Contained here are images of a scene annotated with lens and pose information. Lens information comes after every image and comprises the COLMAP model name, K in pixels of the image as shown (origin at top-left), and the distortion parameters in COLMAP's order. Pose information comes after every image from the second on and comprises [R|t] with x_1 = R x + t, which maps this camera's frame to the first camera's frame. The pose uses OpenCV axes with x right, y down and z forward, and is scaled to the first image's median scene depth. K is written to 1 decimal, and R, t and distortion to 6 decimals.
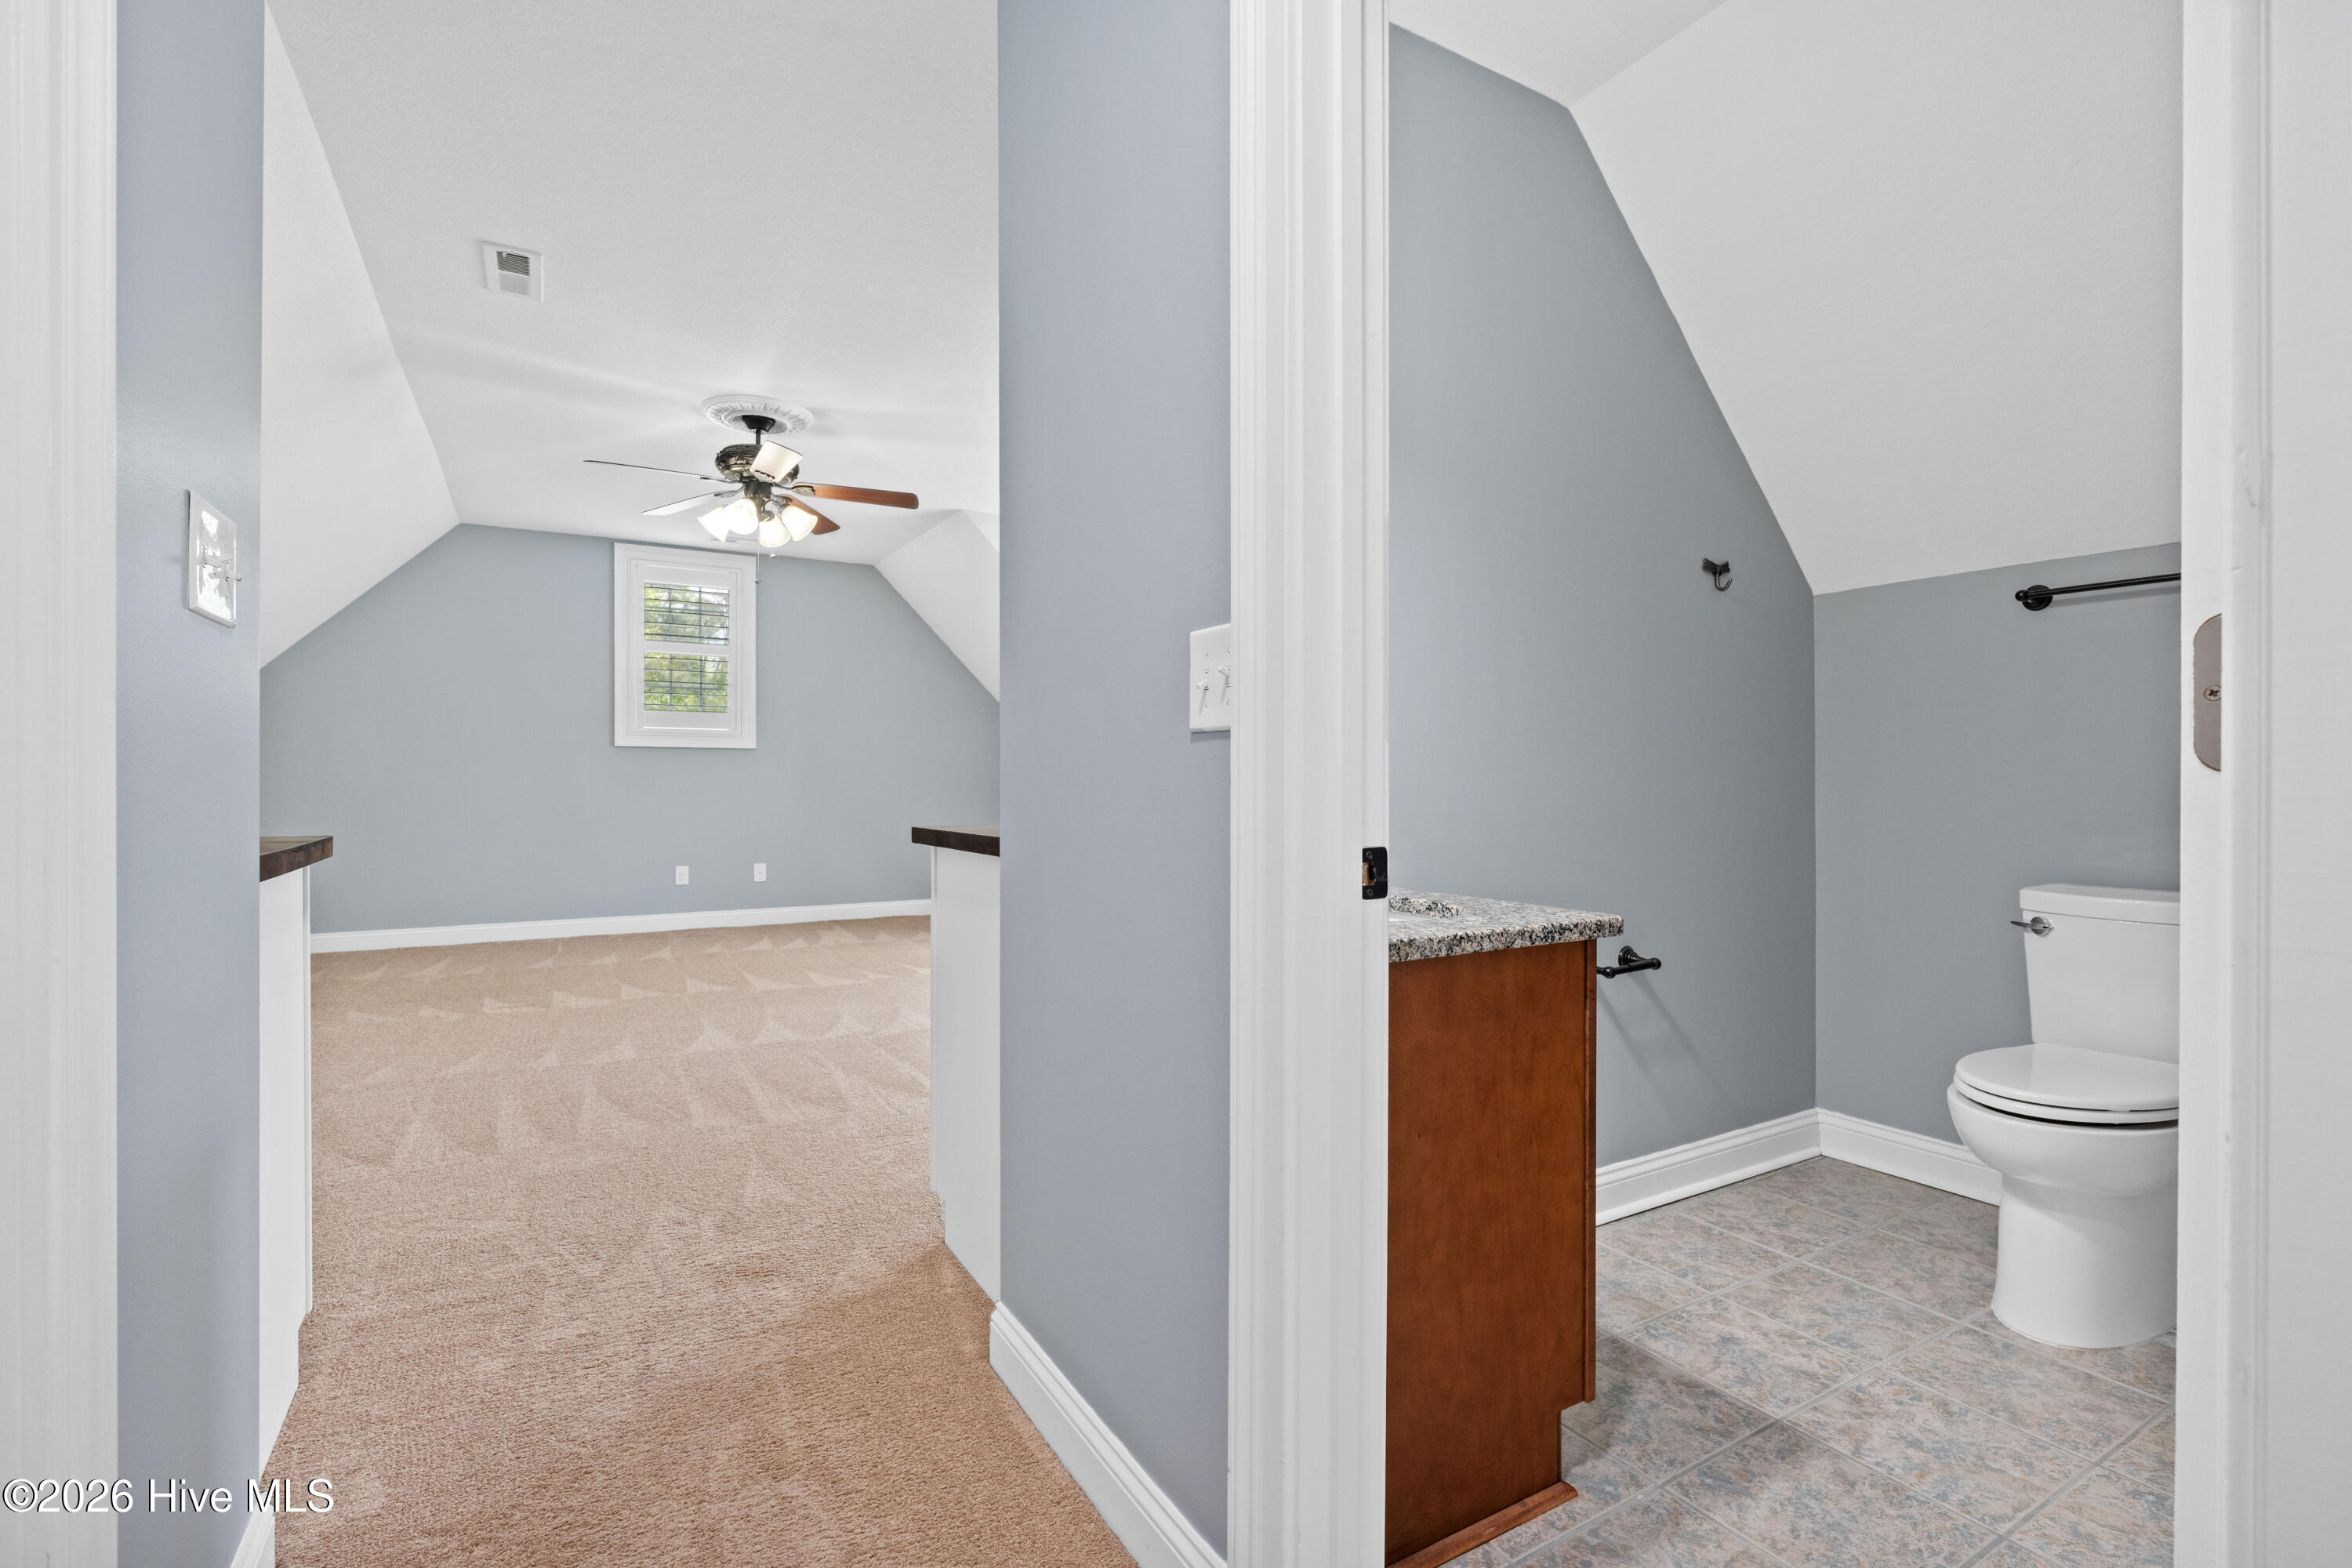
lens RADIAL K [[1048.6, 0, 1172.5], [0, 1048.6, 767.4], [0, 0, 1]] dist [-0.004157, -0.000523]
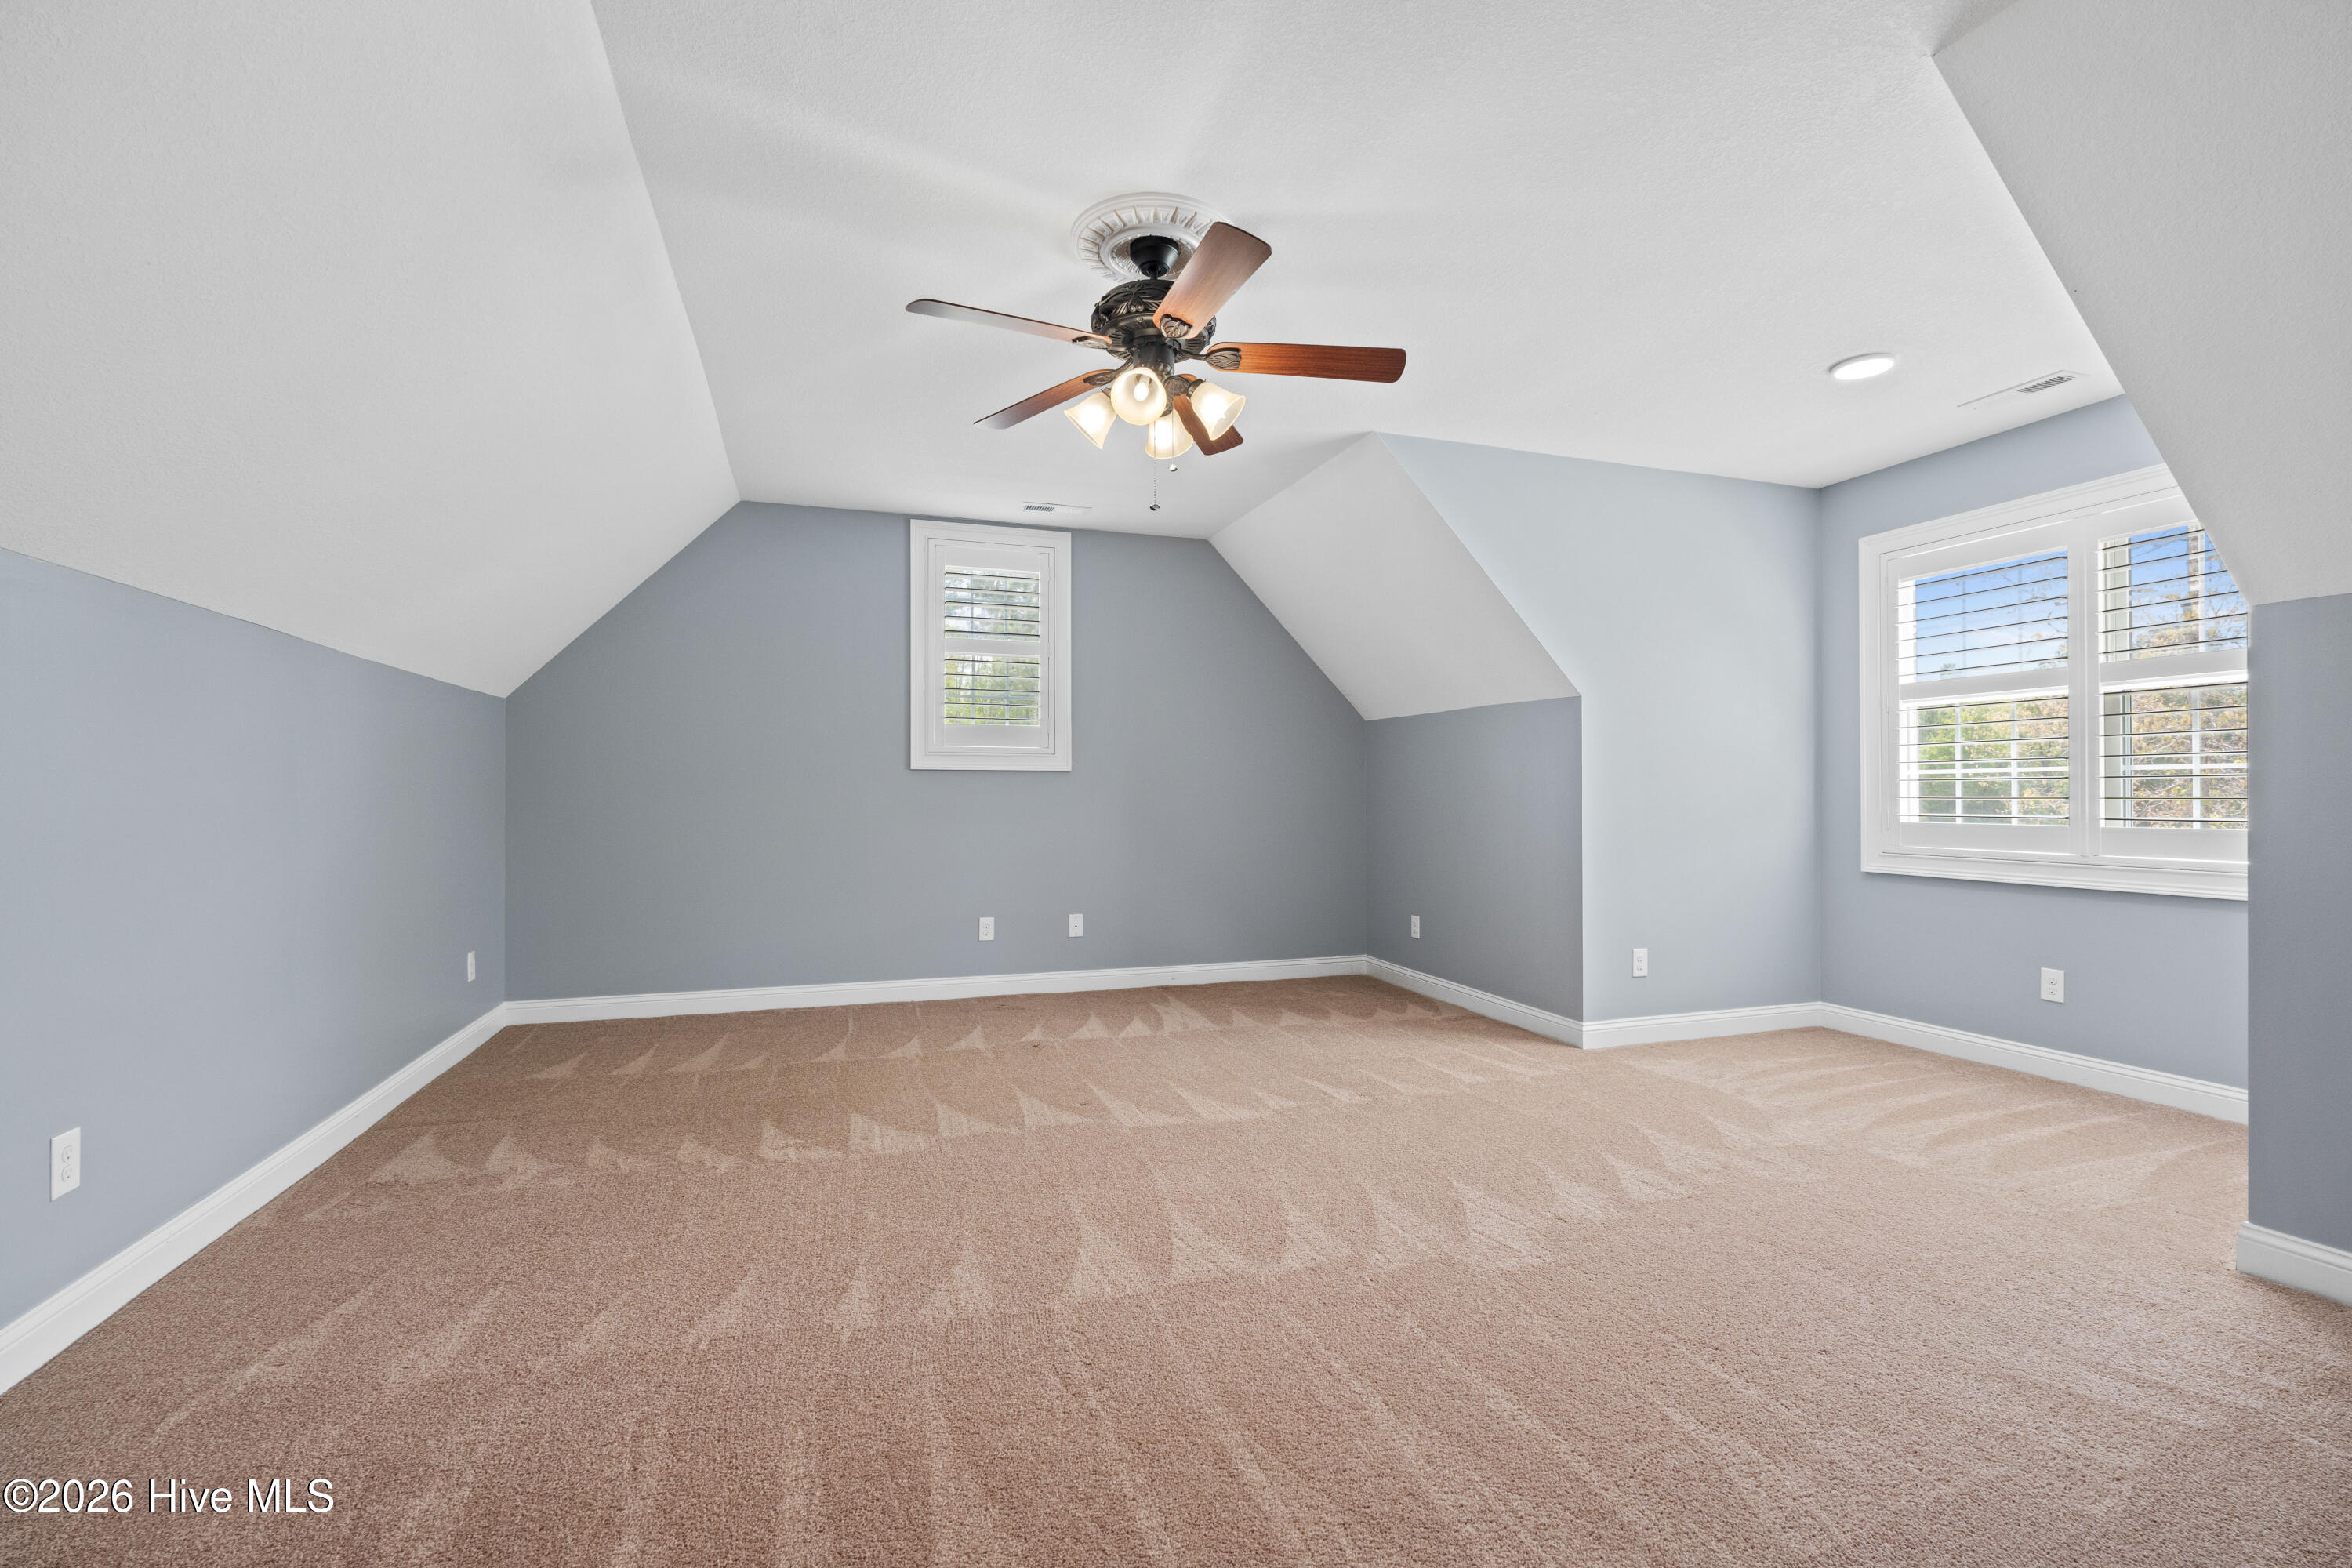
lens RADIAL K [[1042.3, 0, 1174.8], [0, 1042.3, 766.7], [0, 0, 1]] dist [0.001183, 0.000454]
pose [[0.977564, -0.009730, -0.210416, -0.174933], [0.005885, 0.999804, -0.018892, -0.006656], [0.210559, 0.017229, 0.977429, 0.272264]]
